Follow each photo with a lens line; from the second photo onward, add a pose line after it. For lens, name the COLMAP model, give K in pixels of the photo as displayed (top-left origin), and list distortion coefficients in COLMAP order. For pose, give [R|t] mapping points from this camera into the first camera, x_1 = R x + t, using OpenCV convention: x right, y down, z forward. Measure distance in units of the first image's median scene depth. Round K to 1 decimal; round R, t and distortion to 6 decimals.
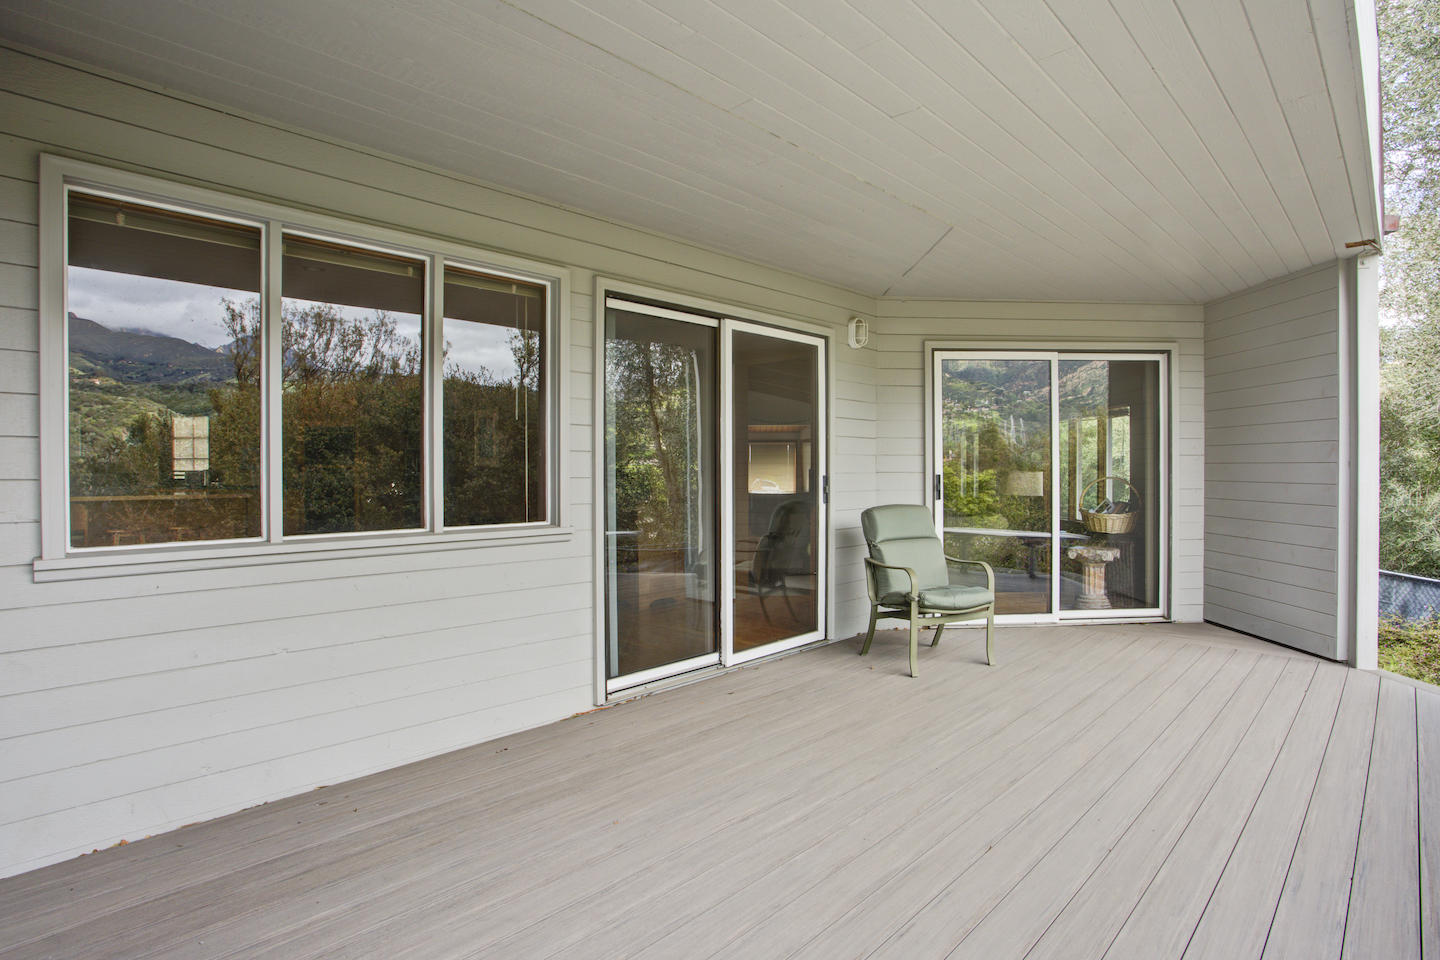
lens RADIAL K [[753.5, 0, 759.6], [0, 753.5, 477.5], [0, 0, 1]] dist [-0.036882, 0.033918]
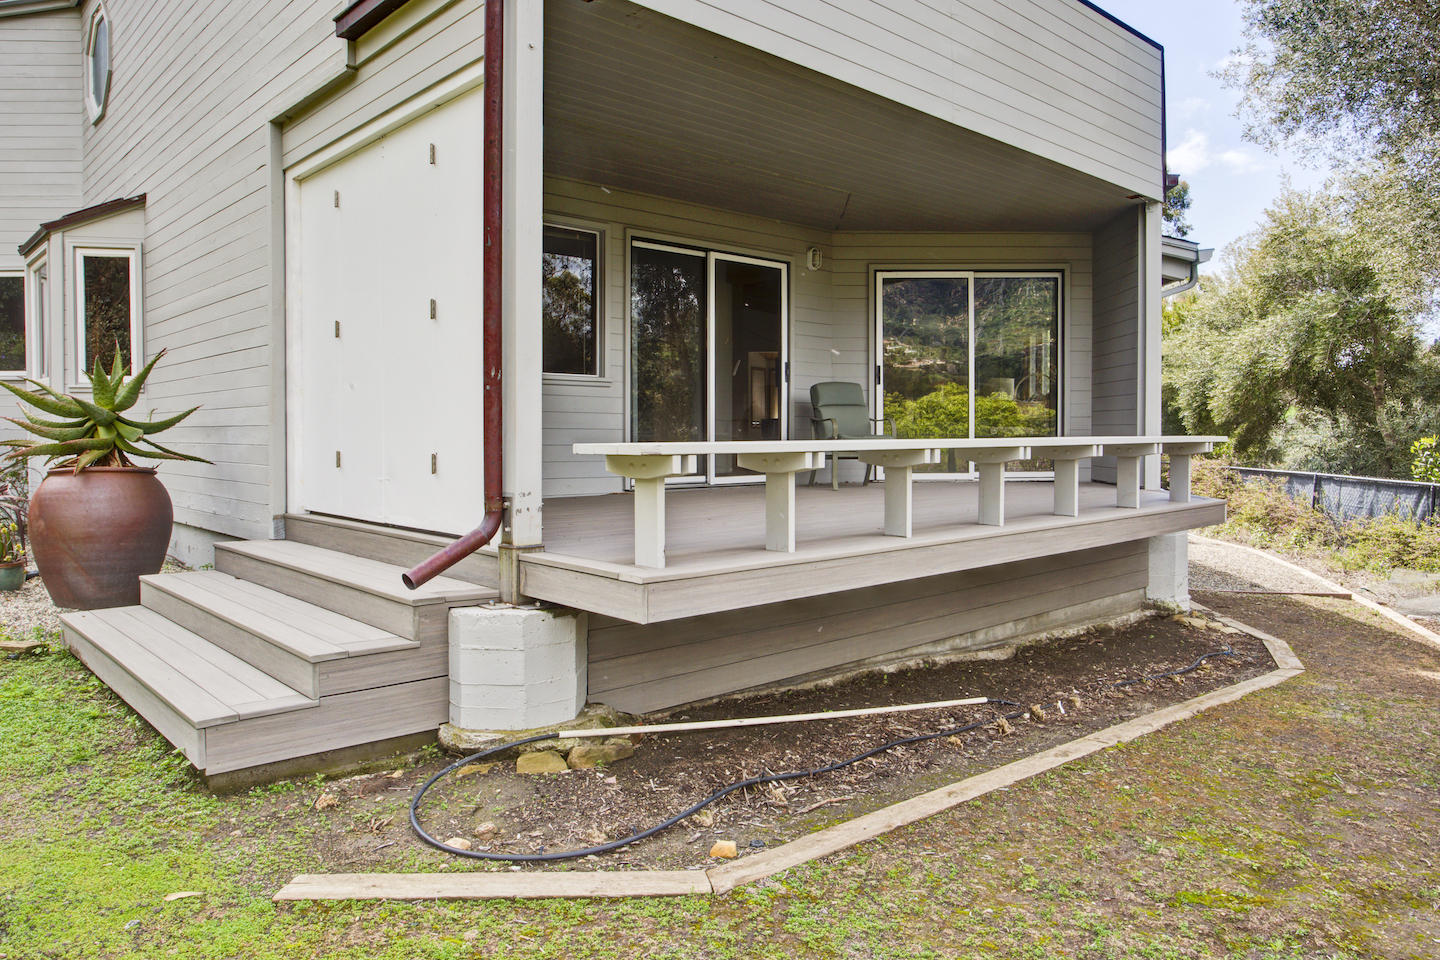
lens RADIAL K [[994.1, 0, 727.7], [0, 994.1, 457.6], [0, 0, 1]] dist [-0.034251, 0.000835]
pose [[0.994827, 0.010183, -0.101068, 0.160445], [-0.008351, 0.999793, 0.018533, 0.135317], [0.101236, -0.017593, 0.994707, -0.807303]]
